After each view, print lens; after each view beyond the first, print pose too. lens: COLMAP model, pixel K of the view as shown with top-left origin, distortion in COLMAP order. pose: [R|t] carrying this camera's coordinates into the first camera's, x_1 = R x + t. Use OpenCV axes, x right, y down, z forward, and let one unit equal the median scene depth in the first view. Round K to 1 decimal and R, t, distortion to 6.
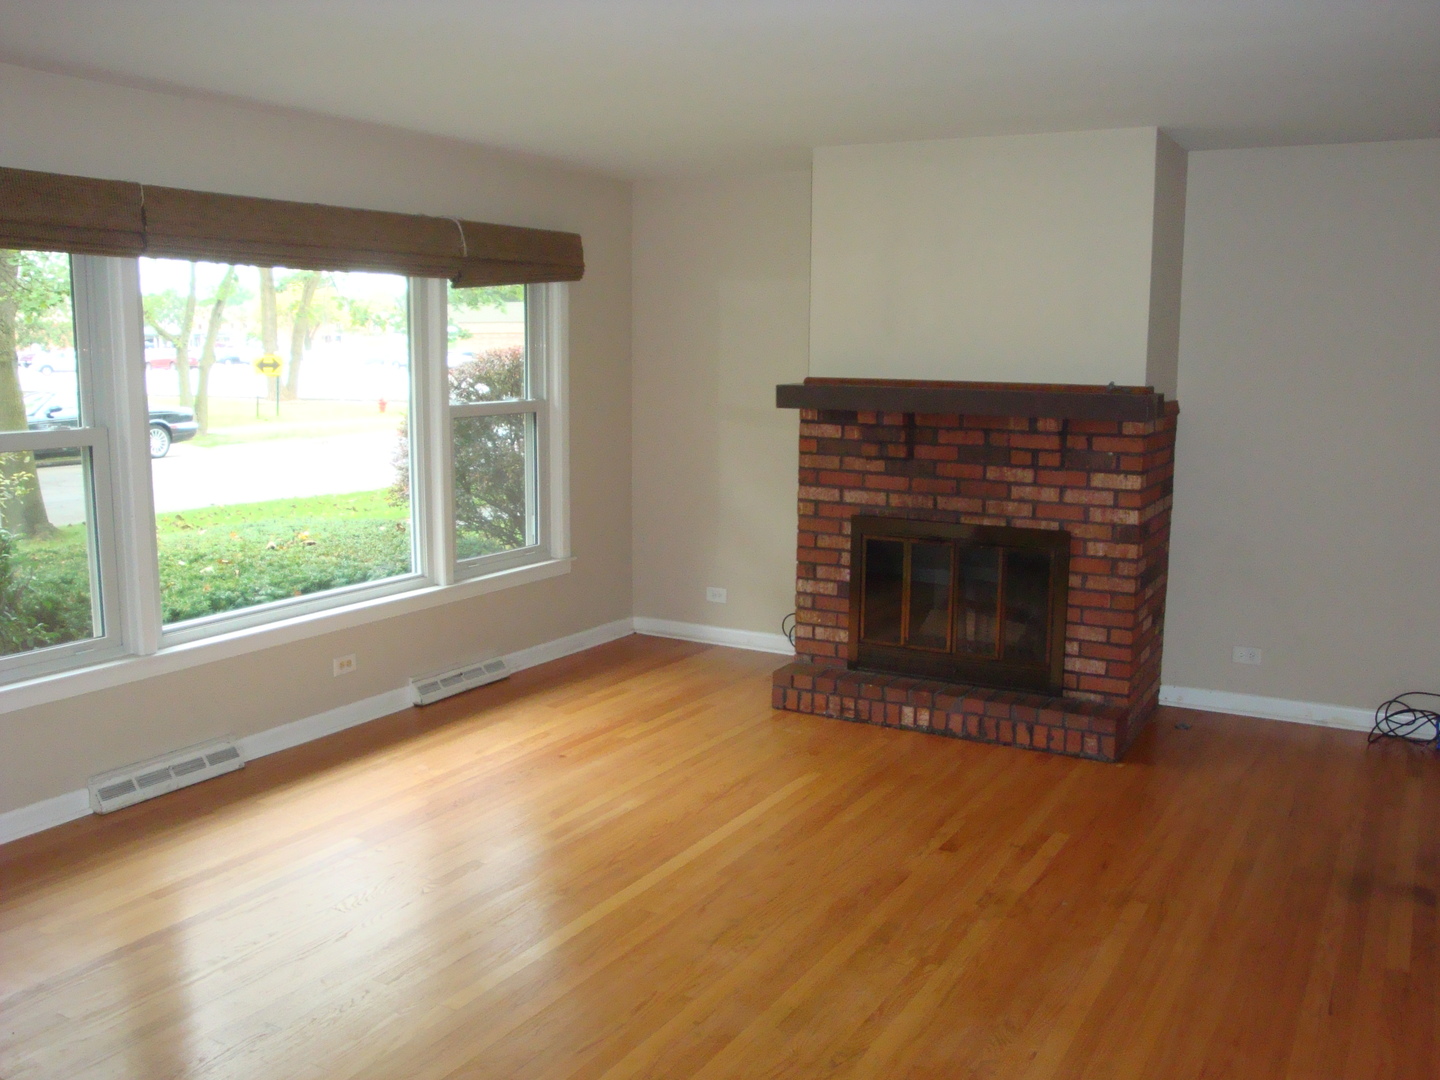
lens RADIAL K [[1281.3, 0, 720.0], [0, 1281.3, 561.8], [0, 0, 1]] dist [-0.168728, 0.118947]
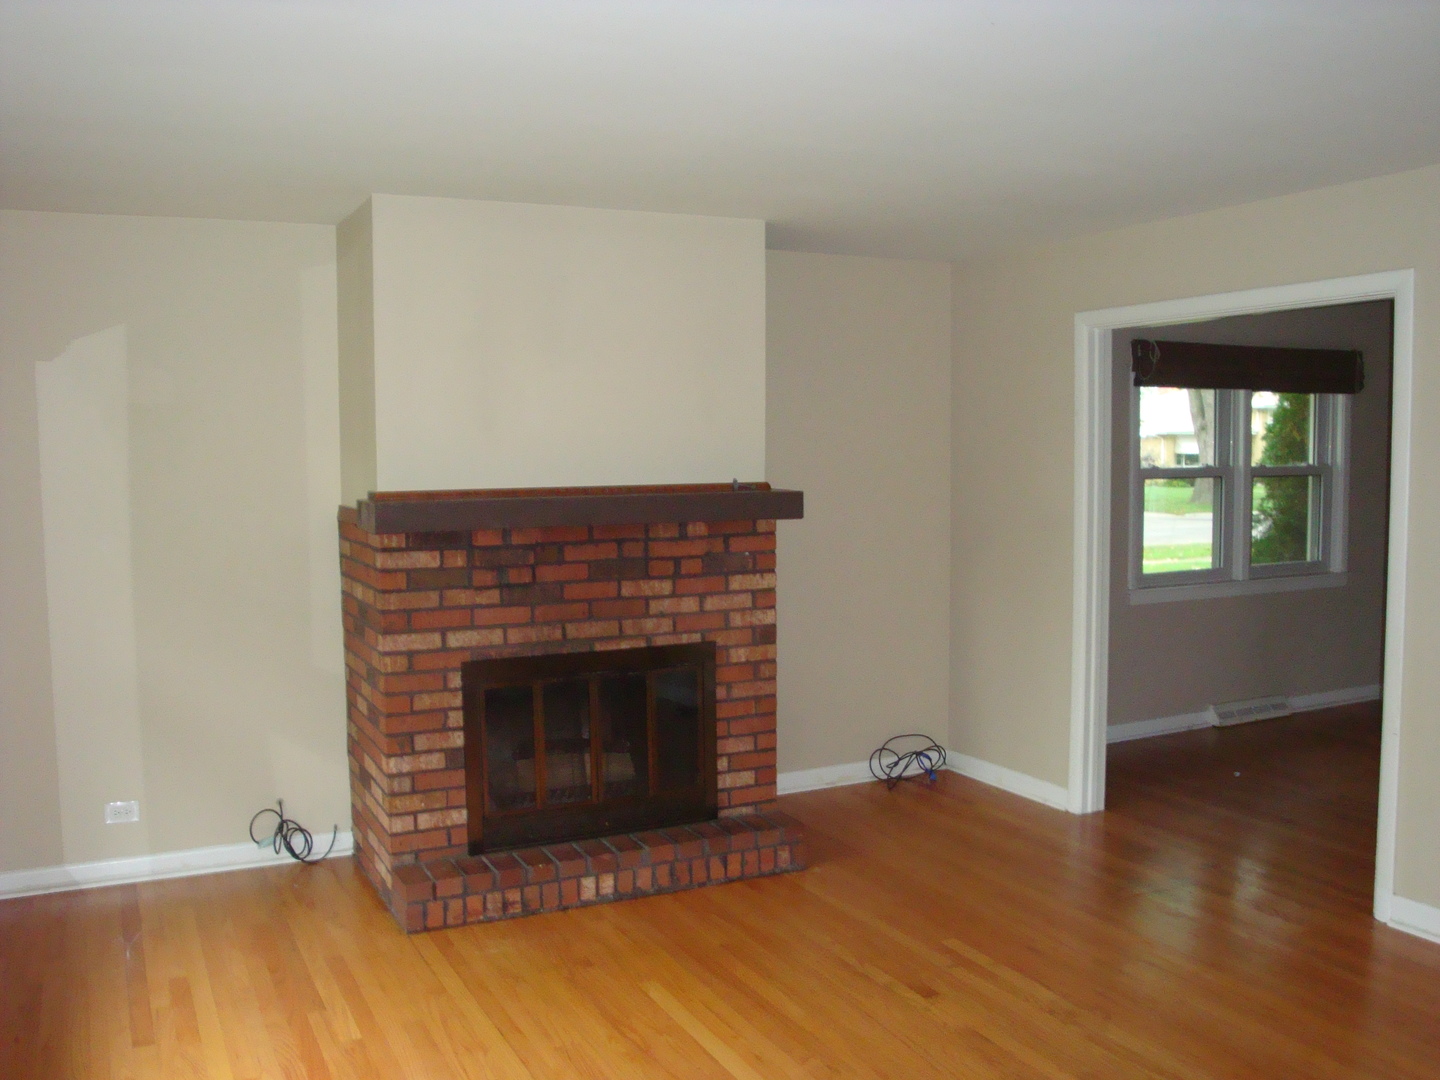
lens RADIAL K [[1281.3, 0, 720.0], [0, 1281.3, 561.8], [0, 0, 1]] dist [-0.168728, 0.118947]
pose [[0.553431, -0.086822, 0.828357, -0.477177], [0.149482, 0.988757, 0.003764, -0.081332], [-0.819371, 0.121741, 0.560187, 0.445421]]
